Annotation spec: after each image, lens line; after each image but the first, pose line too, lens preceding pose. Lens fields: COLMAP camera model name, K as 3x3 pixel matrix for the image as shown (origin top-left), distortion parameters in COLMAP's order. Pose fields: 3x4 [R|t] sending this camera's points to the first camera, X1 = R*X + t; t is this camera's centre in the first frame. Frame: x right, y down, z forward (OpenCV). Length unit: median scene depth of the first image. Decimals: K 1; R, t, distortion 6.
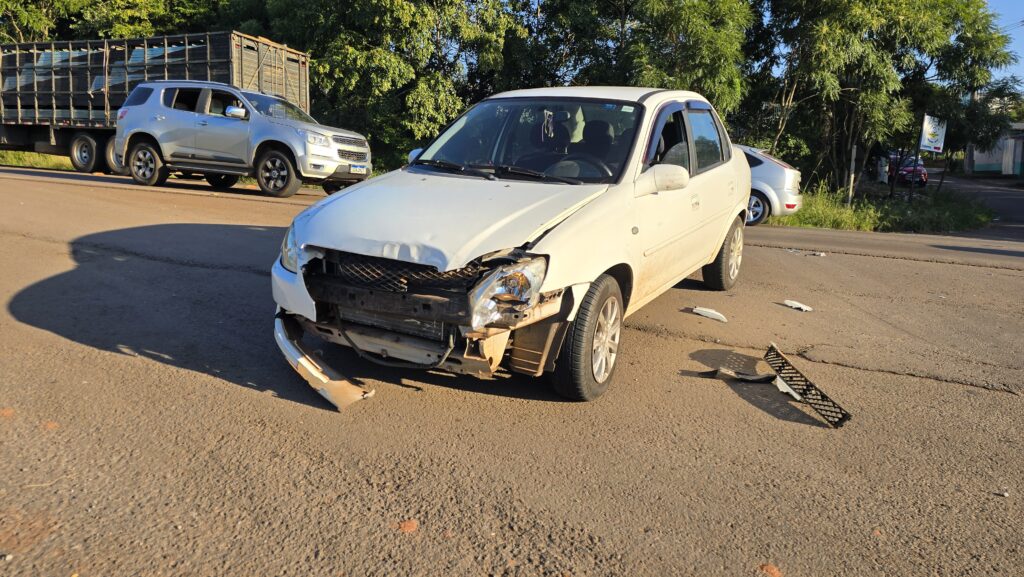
lens RADIAL K [[697.2, 0, 512.0], [0, 697.2, 288.5], [0, 0, 1]] dist [0.056068, -0.058916]
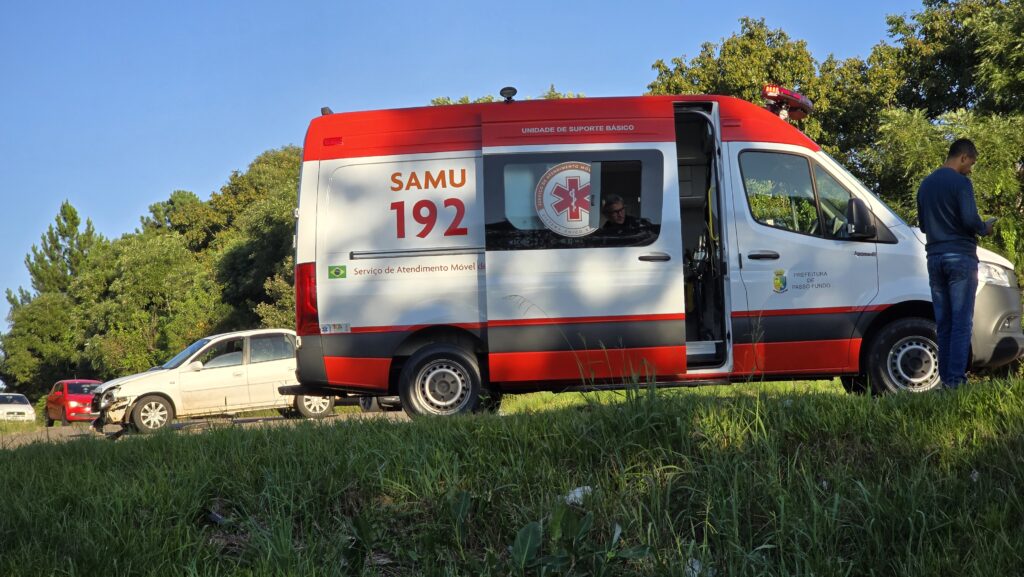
lens RADIAL K [[1985.7, 0, 512.0], [0, 1985.7, 288.5], [0, 0, 1]] dist [0.001067, 0.053143]
pose [[0.763555, -0.111431, -0.636055, 3.157349], [-0.056805, 0.969589, -0.238055, 0.689675], [0.643239, 0.217899, 0.734005, -2.079577]]
